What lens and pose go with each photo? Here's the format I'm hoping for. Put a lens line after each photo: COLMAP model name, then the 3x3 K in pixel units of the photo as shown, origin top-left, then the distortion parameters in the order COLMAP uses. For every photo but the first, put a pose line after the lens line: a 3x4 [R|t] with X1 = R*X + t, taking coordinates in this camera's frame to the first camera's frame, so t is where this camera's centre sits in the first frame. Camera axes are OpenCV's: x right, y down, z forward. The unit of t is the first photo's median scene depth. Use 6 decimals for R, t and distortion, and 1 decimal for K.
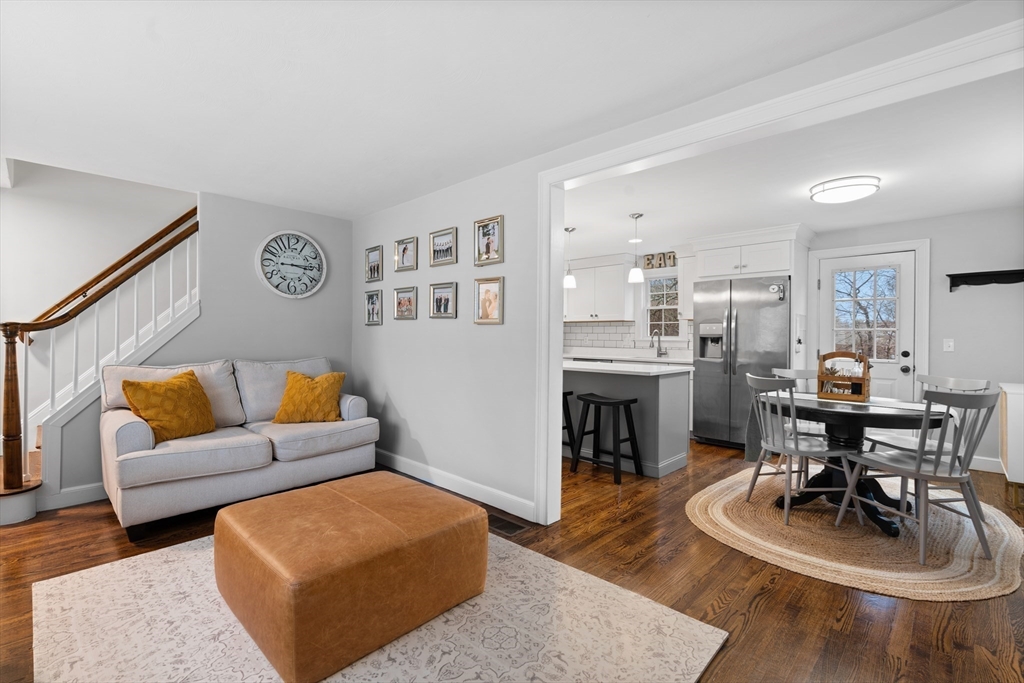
lens RADIAL K [[458.8, 0, 507.5], [0, 458.8, 336.9], [0, 0, 1]] dist [-0.012146, 0.005198]
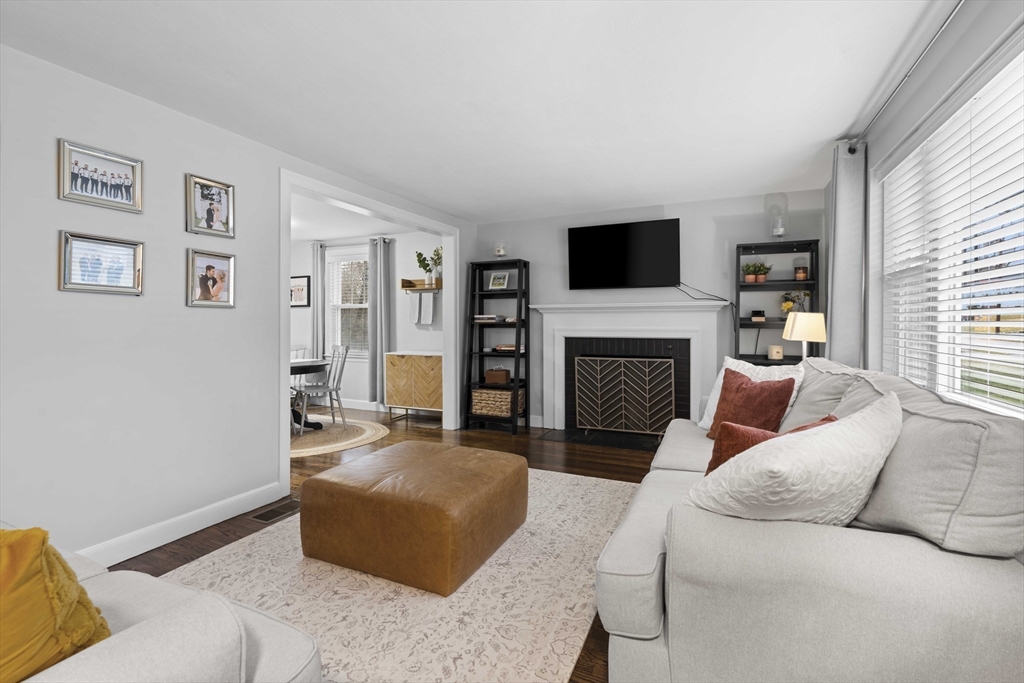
lens RADIAL K [[463.6, 0, 505.8], [0, 463.6, 325.8], [0, 0, 1]] dist [-0.010796, 0.000734]
pose [[-0.324313, -0.012118, 0.945872, -0.645262], [0.001648, 0.999909, 0.013375, -0.003585], [-0.945948, 0.005897, -0.324264, 0.495955]]
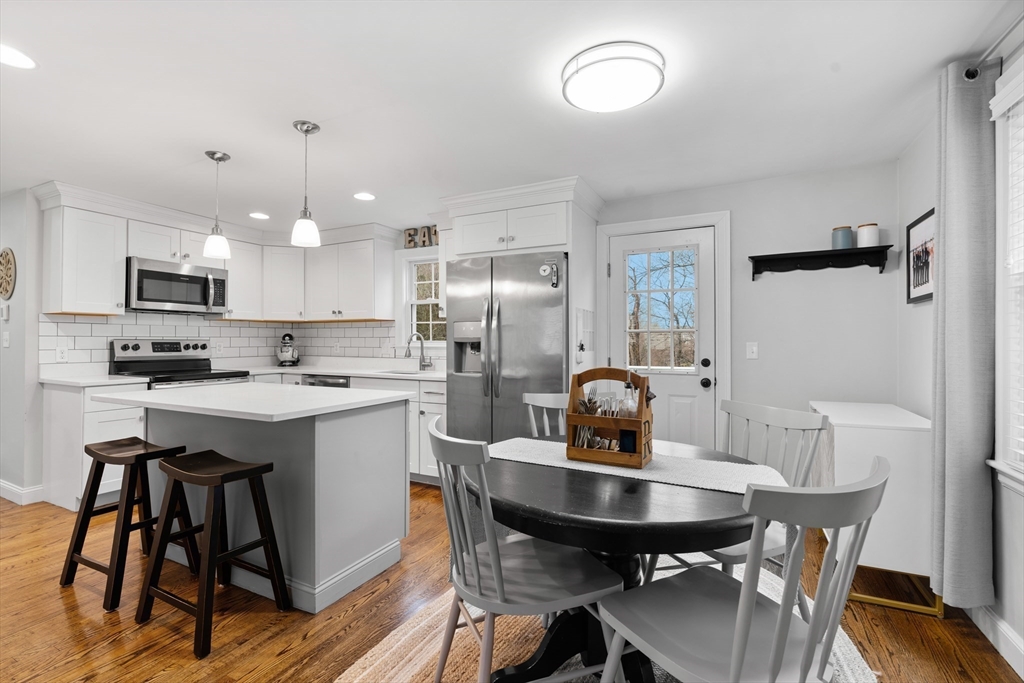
lens RADIAL K [[458.8, 0, 507.5], [0, 458.8, 336.9], [0, 0, 1]] dist [-0.012146, 0.005198]
pose [[0.952634, -0.004040, 0.304092, 0.295995], [0.007506, 0.999920, -0.010228, 0.000253], [-0.304027, 0.012026, 0.952588, 0.338407]]
